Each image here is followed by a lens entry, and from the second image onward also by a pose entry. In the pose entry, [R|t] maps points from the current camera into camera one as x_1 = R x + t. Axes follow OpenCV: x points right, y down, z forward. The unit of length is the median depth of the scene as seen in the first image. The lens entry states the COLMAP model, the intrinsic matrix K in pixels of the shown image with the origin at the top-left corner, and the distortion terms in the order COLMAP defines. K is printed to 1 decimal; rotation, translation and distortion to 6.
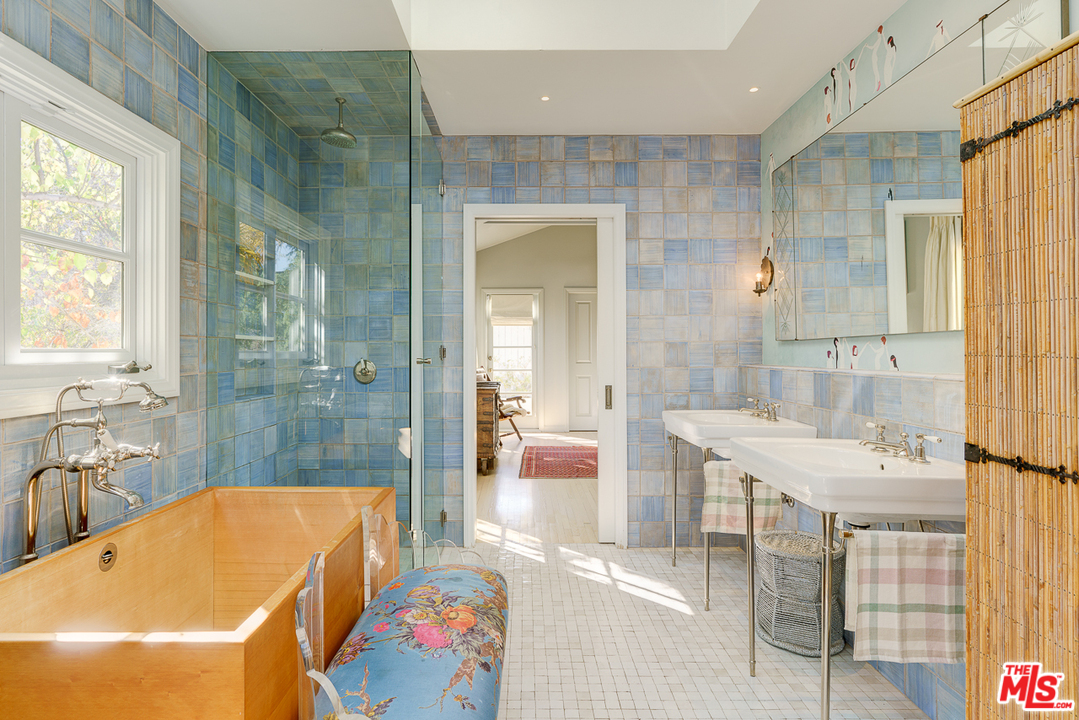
lens RADIAL K [[568.8, 0, 539.5], [0, 568.8, 360.0], [0, 0, 1]] dist [0.000741, 0.003189]
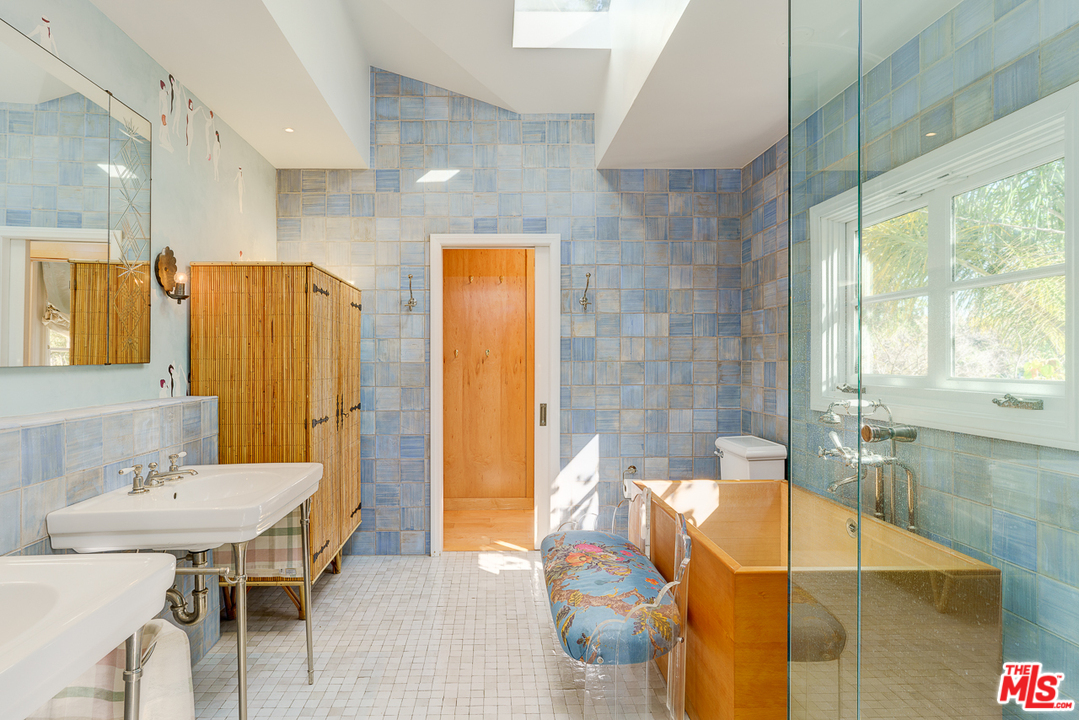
lens RADIAL K [[568.8, 0, 539.5], [0, 568.8, 360.0], [0, 0, 1]] dist [0.000741, 0.003189]
pose [[-0.997363, -0.009494, -0.071947, 0.066387], [-0.008730, 0.999902, -0.010925, -0.046060], [0.072044, -0.010268, -0.997349, 2.027330]]
